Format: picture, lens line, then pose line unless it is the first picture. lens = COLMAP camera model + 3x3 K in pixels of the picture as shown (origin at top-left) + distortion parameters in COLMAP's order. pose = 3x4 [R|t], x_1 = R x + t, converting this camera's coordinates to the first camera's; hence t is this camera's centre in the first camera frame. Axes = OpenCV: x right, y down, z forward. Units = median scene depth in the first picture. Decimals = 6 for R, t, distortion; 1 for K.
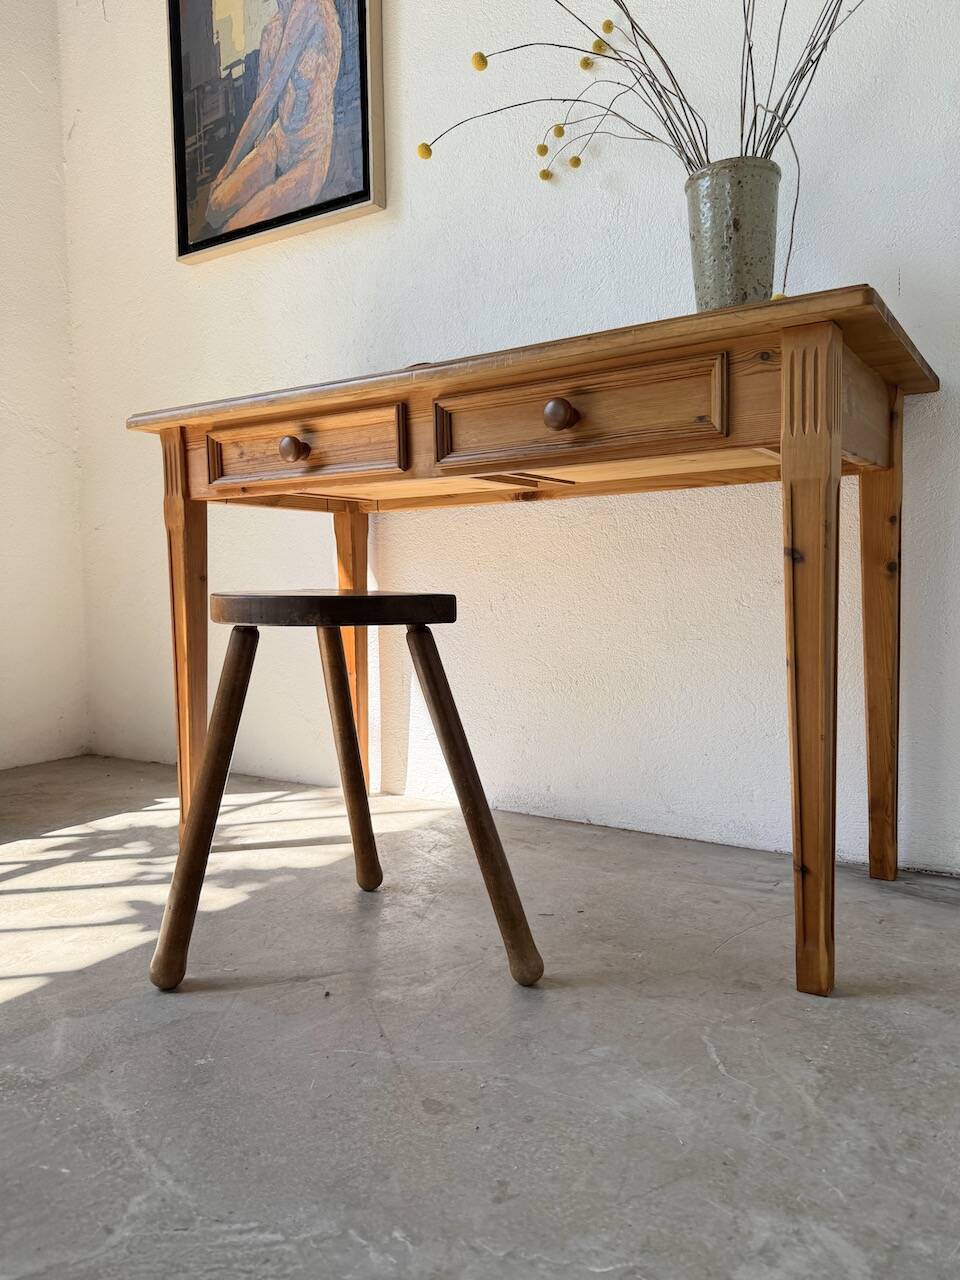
lens RADIAL K [[920.3, 0, 473.5], [0, 920.3, 641.0], [0, 0, 1]] dist [0.003856, -0.019165]
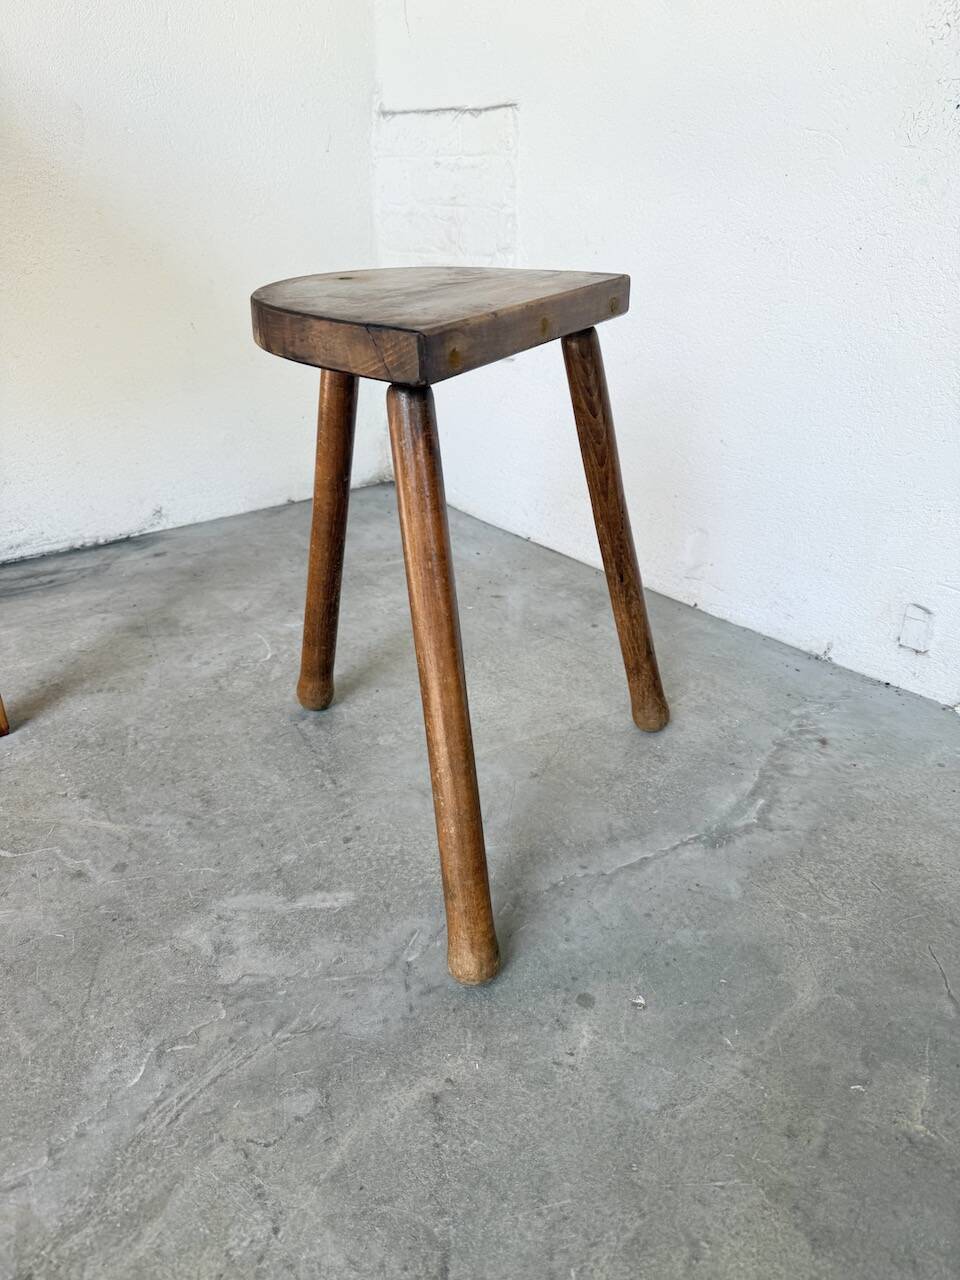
lens RADIAL K [[920.3, 0, 484.8], [0, 920.3, 628.2], [0, 0, 1]] dist [0.003856, -0.019165]
pose [[0.312720, -0.396236, 0.863251, -0.221025], [0.045945, 0.914080, 0.402923, -0.071111], [-0.948733, -0.086340, 0.304057, 0.216585]]
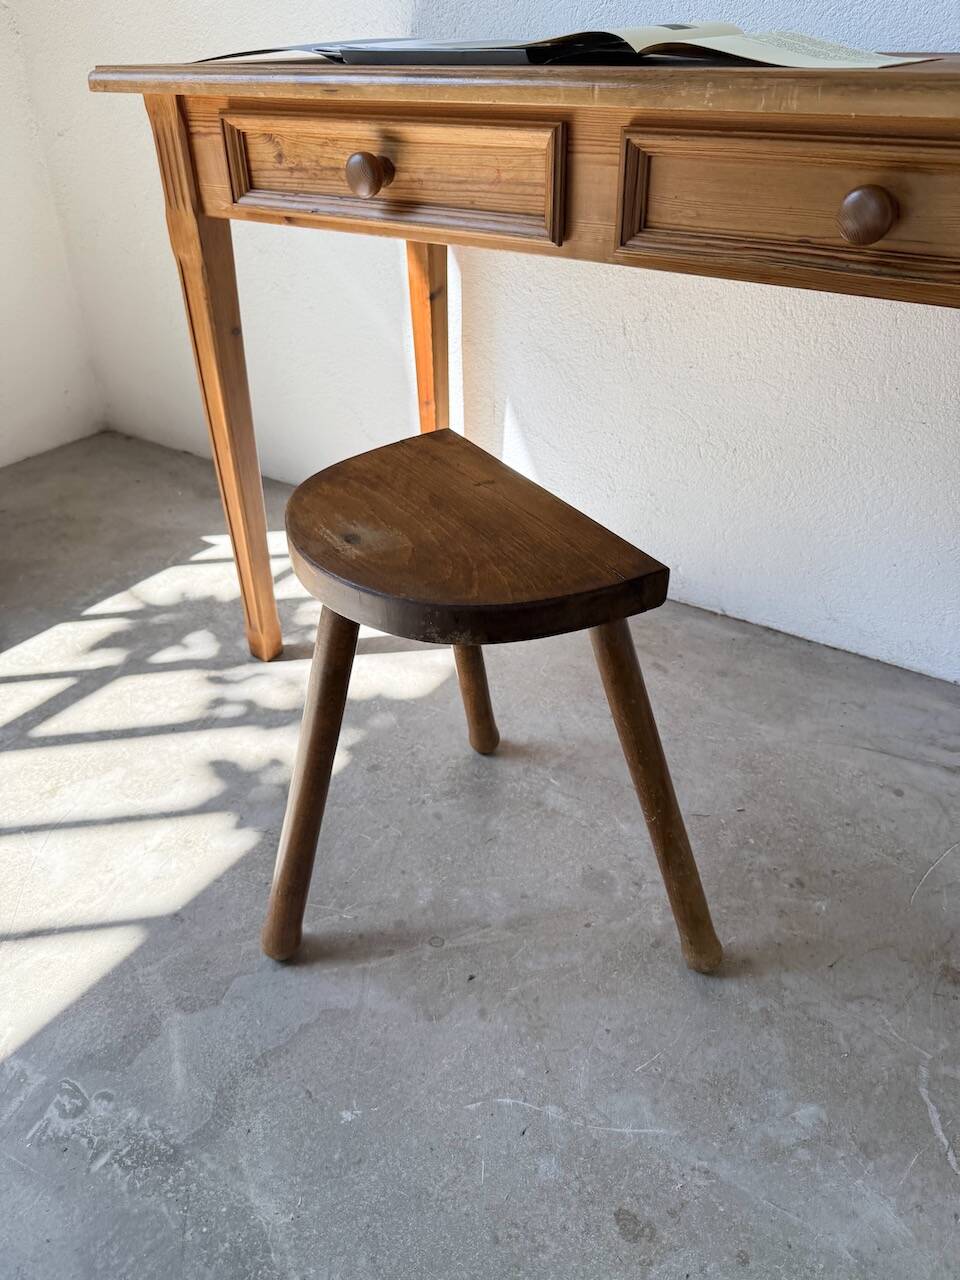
lens RADIAL K [[920.3, 0, 482.0], [0, 920.3, 652.1], [0, 0, 1]] dist [0.003856, -0.019165]
pose [[0.999829, 0.014725, -0.011166, -0.132140], [-0.007112, 0.864286, 0.502950, -0.293960], [0.017057, -0.502785, 0.864243, 0.374053]]
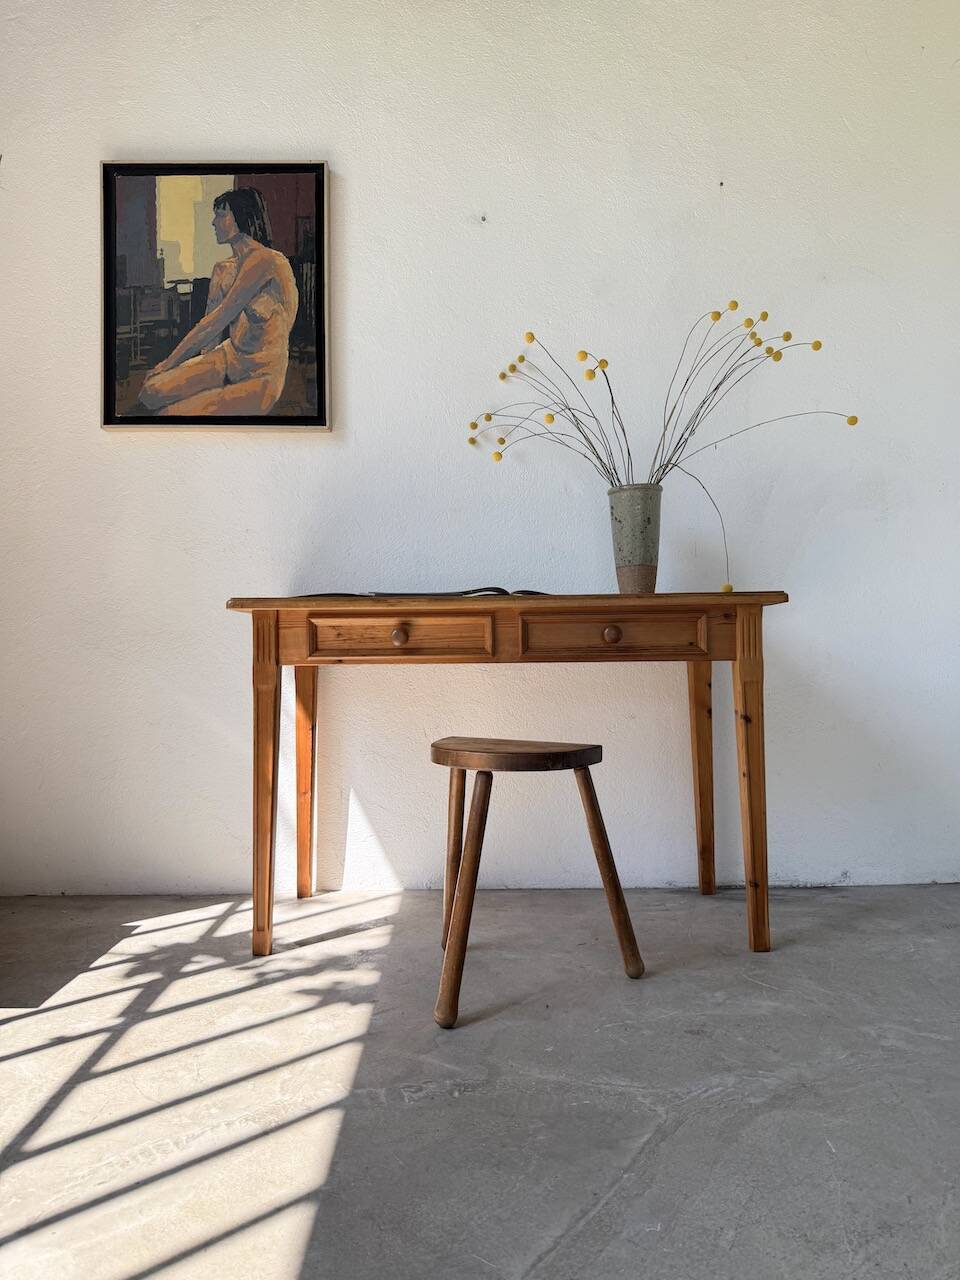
lens RADIAL K [[920.3, 0, 476.2], [0, 920.3, 623.2], [0, 0, 1]] dist [0.003856, -0.019165]
pose [[0.837368, 0.026490, 0.545998, -1.049355], [0.032252, 0.994691, -0.097724, -0.108035], [-0.545688, 0.099440, 0.832068, -0.283542]]
